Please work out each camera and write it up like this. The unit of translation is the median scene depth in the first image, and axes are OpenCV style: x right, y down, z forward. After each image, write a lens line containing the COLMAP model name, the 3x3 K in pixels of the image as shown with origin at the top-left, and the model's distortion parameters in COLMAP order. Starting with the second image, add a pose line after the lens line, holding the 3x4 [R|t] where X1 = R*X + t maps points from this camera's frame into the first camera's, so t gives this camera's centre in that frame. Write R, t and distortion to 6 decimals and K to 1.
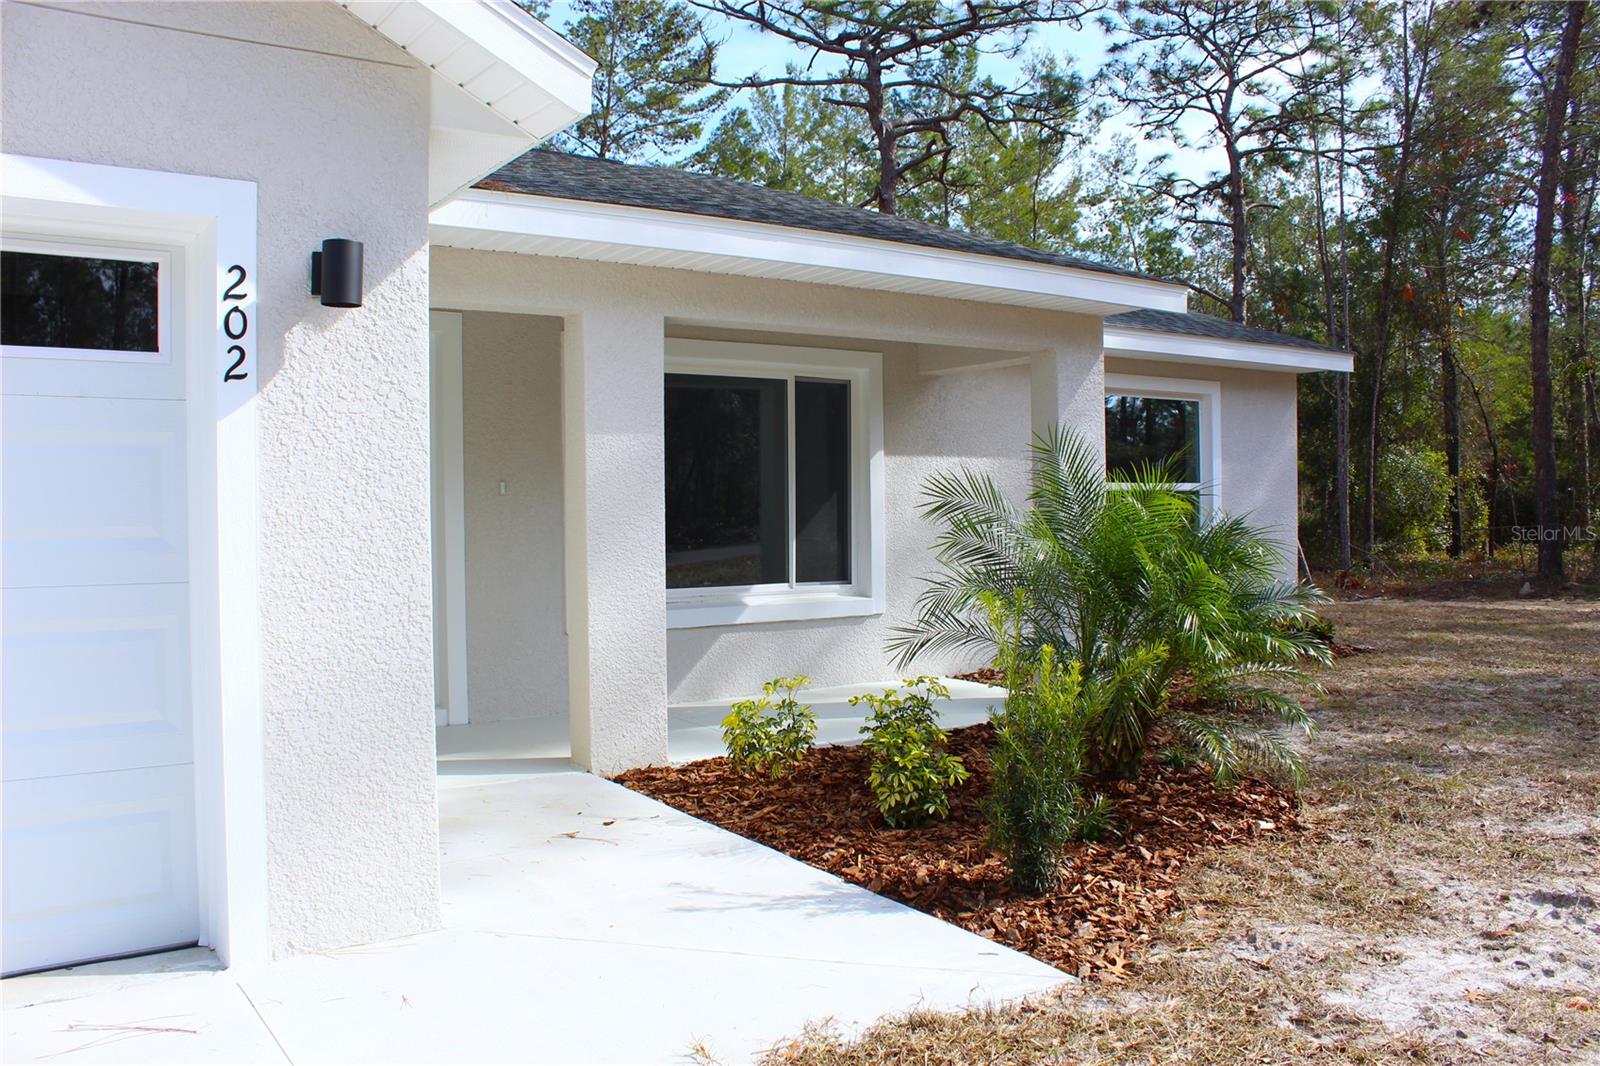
lens RADIAL K [[1330.8, 0, 804.7], [0, 1330.8, 522.9], [0, 0, 1]] dist [-0.168797, 0.147070]
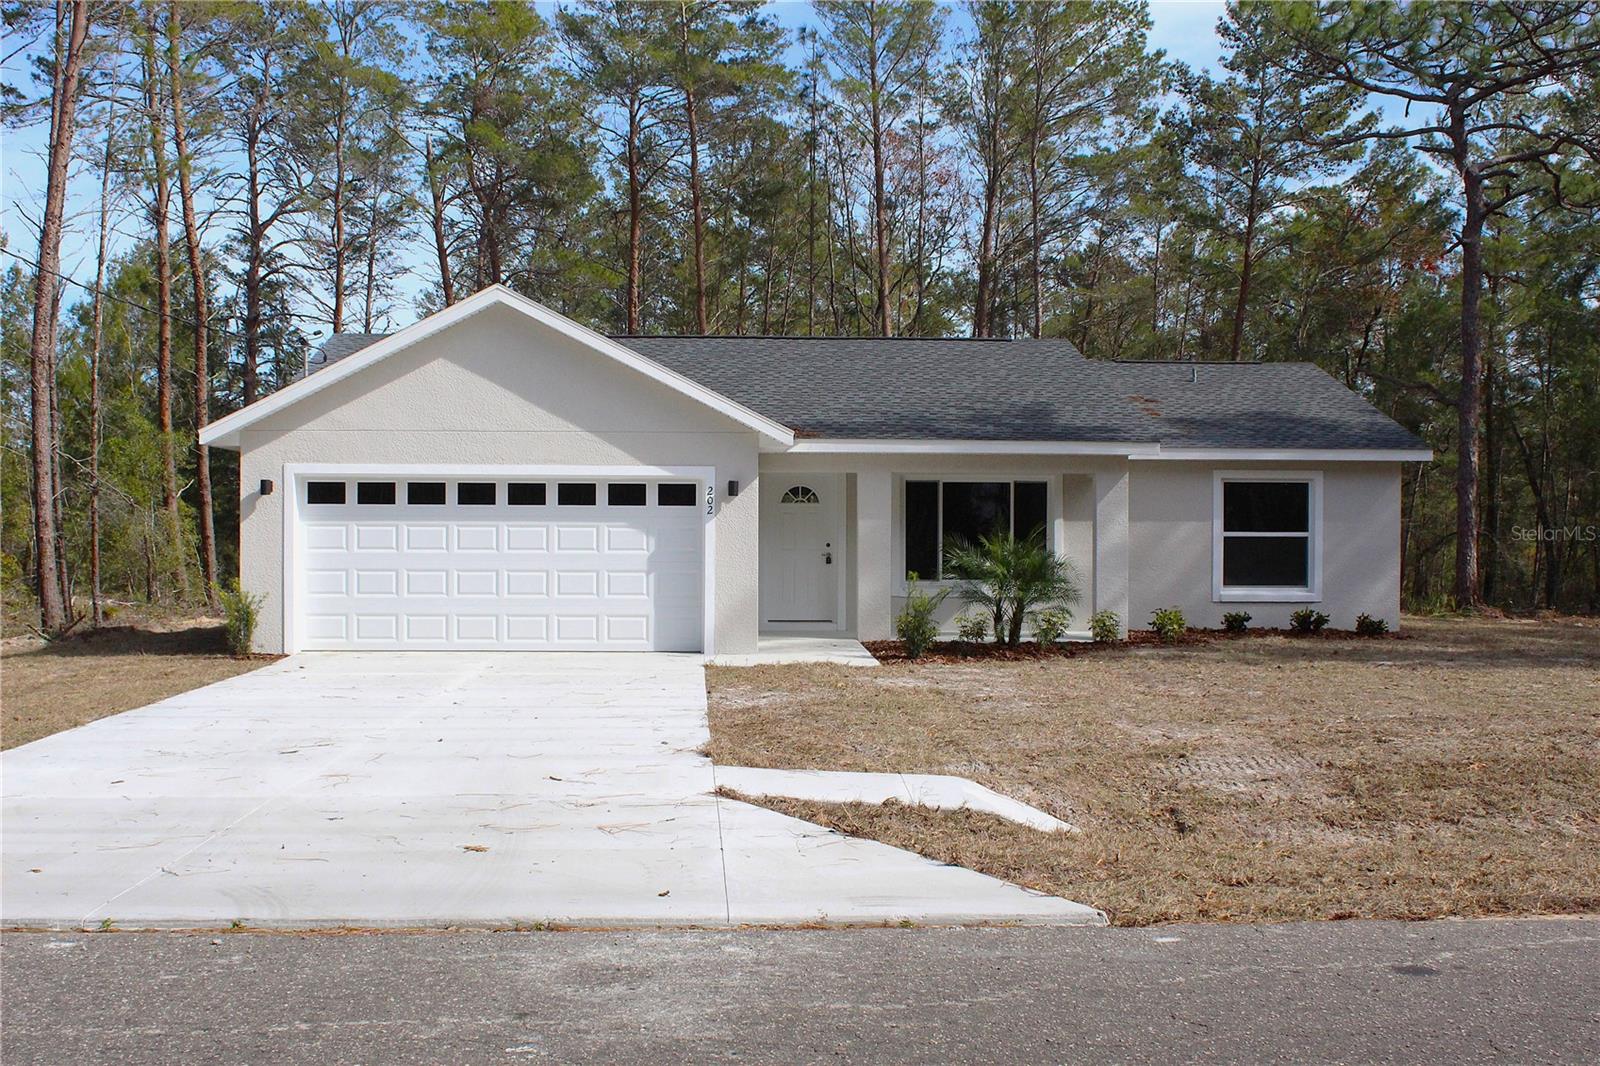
lens RADIAL K [[1799.7, 0, 797.0], [0, 1799.7, 532.1], [0, 0, 1]] dist [-0.112872, 0.142815]
pose [[0.850840, 0.015602, -0.525193, 0.932442], [-0.018792, 0.999823, -0.000741, -0.016992], [0.525089, 0.010500, 0.850983, -1.243866]]
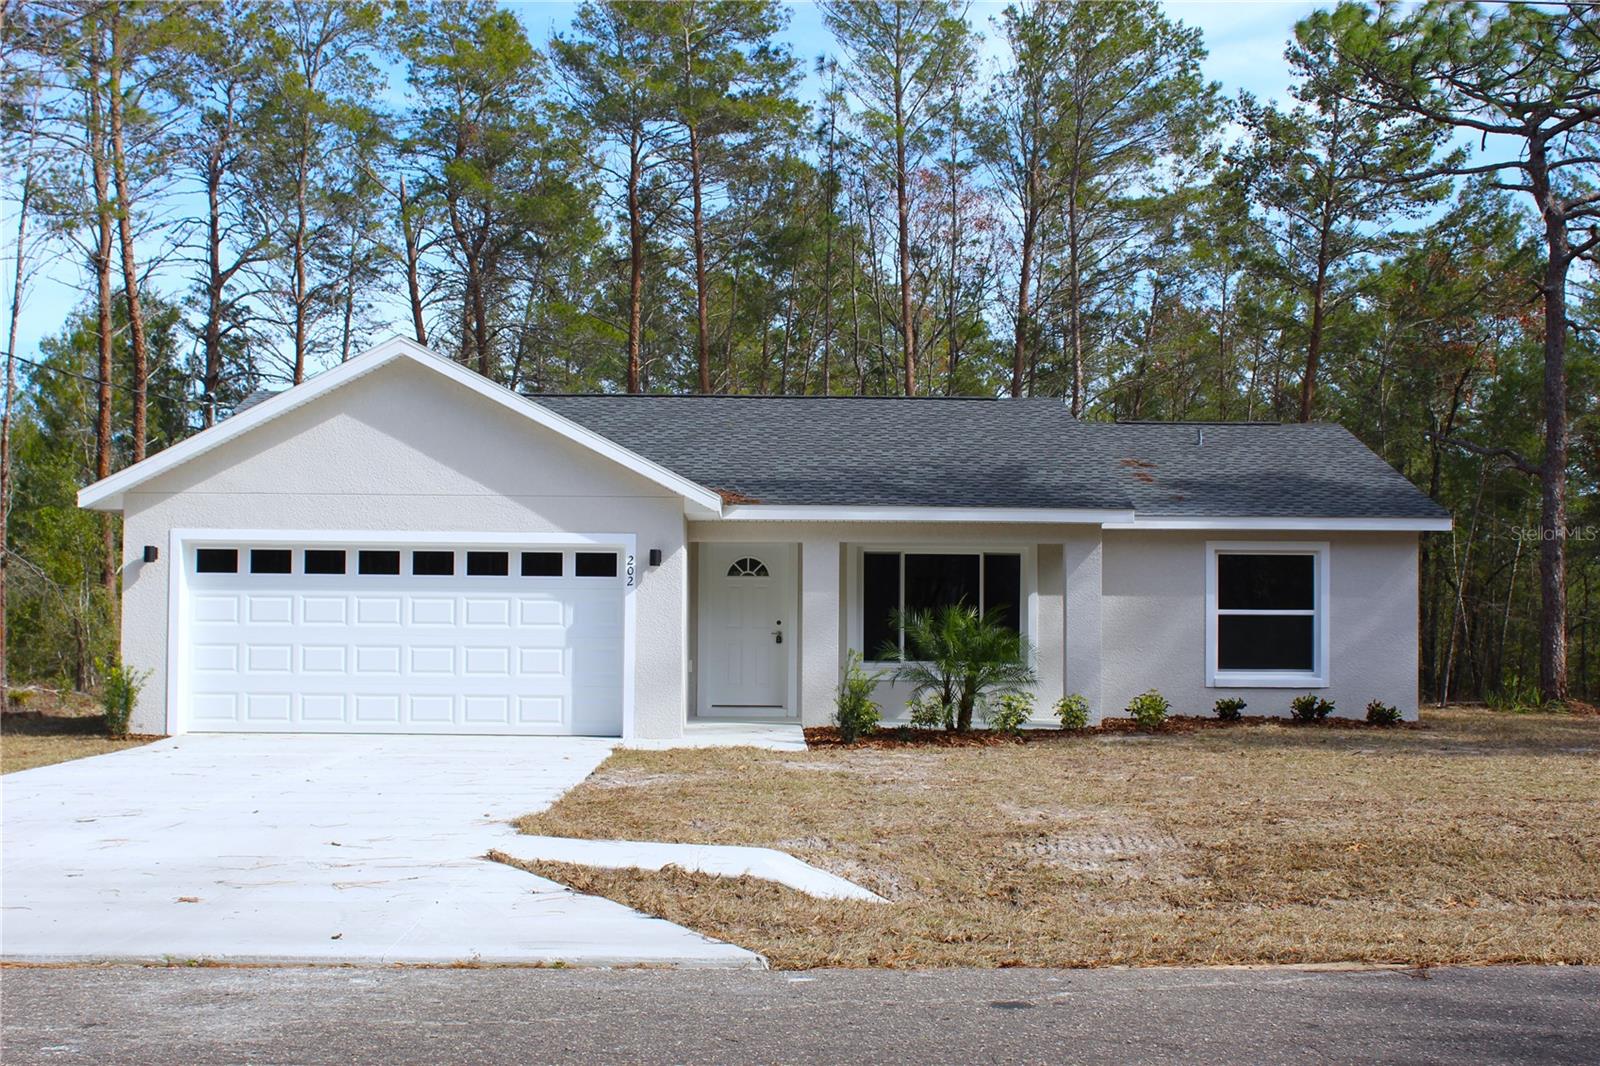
lens RADIAL K [[2047.3, 0, 808.1], [0, 2047.3, 521.8], [0, 0, 1]] dist [-0.082333, 0.125815]
pose [[0.834600, -0.008867, -0.550786, 1.093497], [-0.022730, 0.998465, -0.050516, -0.000947], [0.550388, 0.054681, 0.833117, -1.237266]]
